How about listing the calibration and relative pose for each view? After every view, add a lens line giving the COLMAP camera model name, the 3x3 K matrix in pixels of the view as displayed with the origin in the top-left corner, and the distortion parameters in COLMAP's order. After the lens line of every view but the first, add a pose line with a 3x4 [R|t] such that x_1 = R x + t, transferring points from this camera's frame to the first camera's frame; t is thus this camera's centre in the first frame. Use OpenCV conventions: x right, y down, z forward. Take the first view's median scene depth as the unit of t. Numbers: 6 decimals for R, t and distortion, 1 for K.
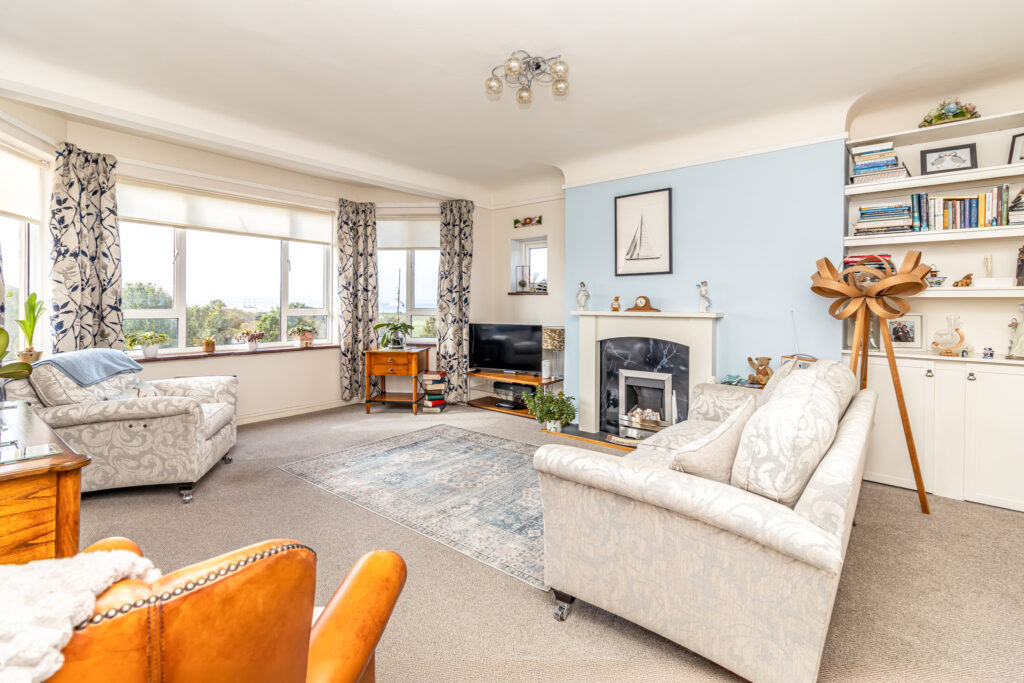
lens RADIAL K [[475.4, 0, 504.0], [0, 475.4, 306.3], [0, 0, 1]] dist [0.001247, -0.000178]
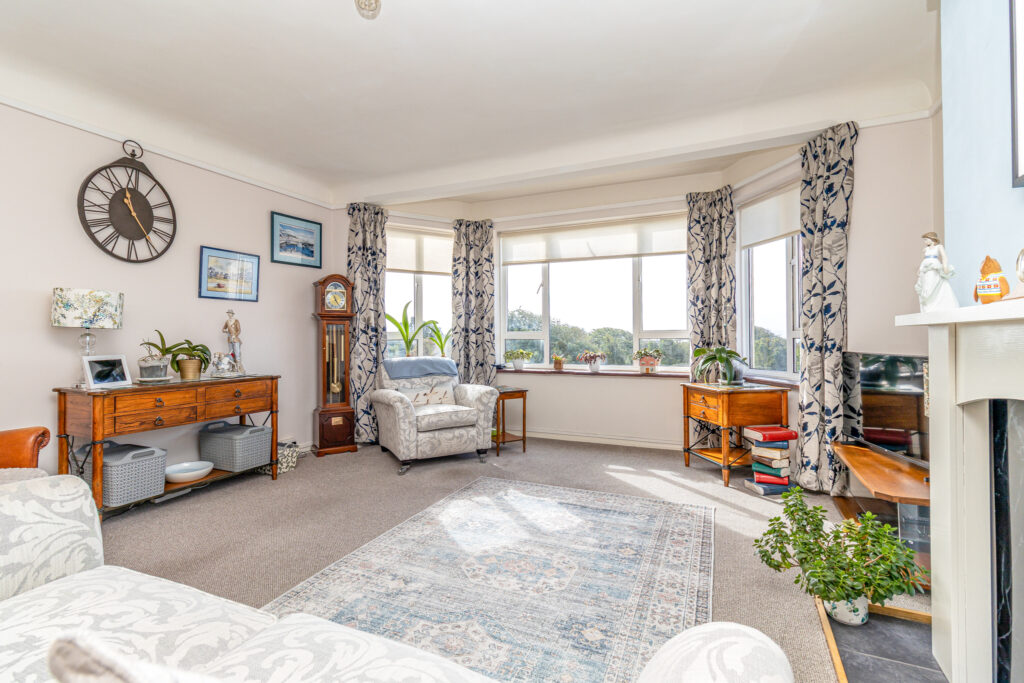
lens RADIAL K [[467.5, 0, 511.4], [0, 467.5, 334.9], [0, 0, 1]] dist [0.006022, -0.000816]
pose [[0.258883, -0.011595, -0.965839, 0.467647], [0.001217, 0.999931, -0.011678, 0.031192], [0.965908, 0.001847, 0.258879, 0.683240]]
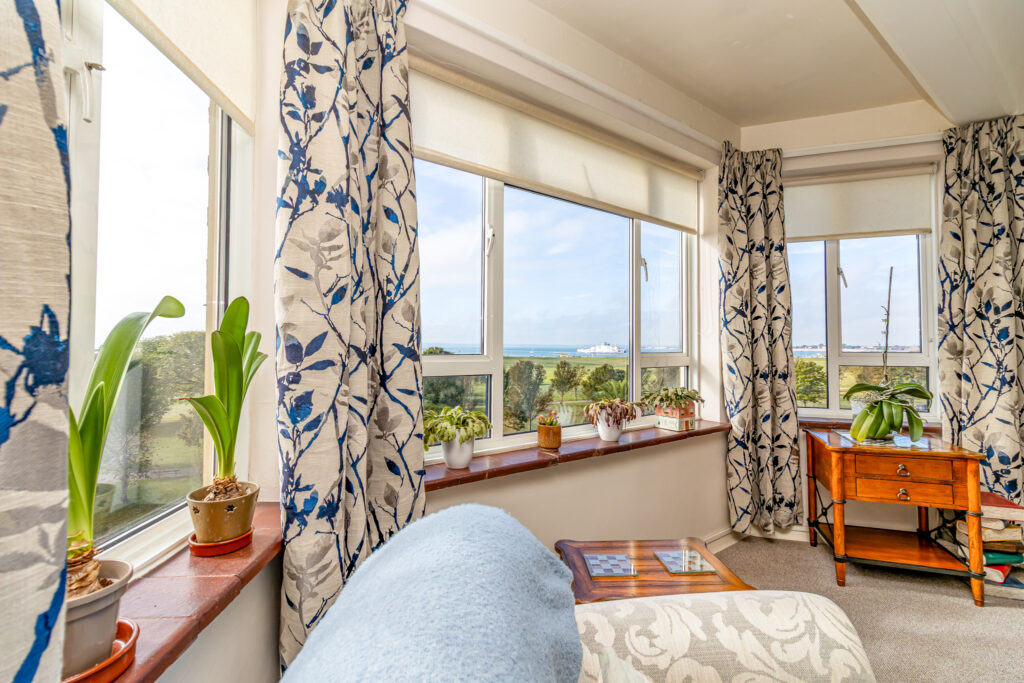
lens RADIAL K [[467.5, 0, 511.4], [0, 467.5, 334.9], [0, 0, 1]] dist [0.006022, -0.000816]
pose [[0.971978, -0.011537, -0.234787, -0.616484], [0.003330, 0.999370, -0.035321, 0.003025], [0.235046, 0.033550, 0.971405, 0.617861]]
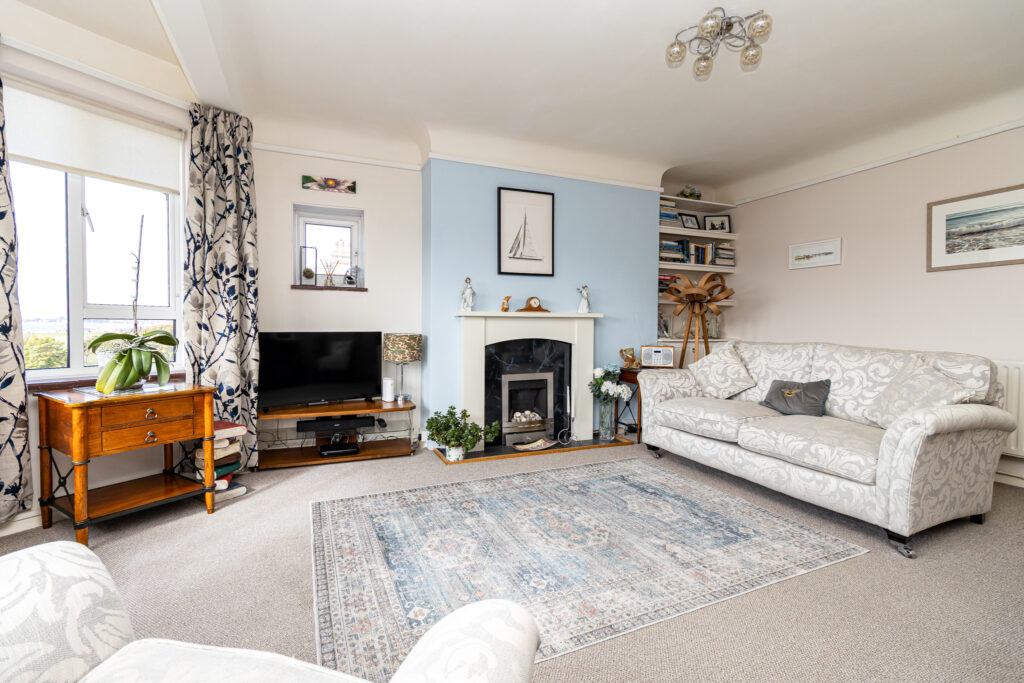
lens RADIAL K [[467.5, 0, 511.4], [0, 467.5, 334.9], [0, 0, 1]] dist [0.006022, -0.000816]
pose [[0.444292, -0.021921, 0.895614, -0.613387], [0.001340, 0.999716, 0.023805, 0.035509], [-0.895881, -0.009376, 0.444195, 0.624921]]
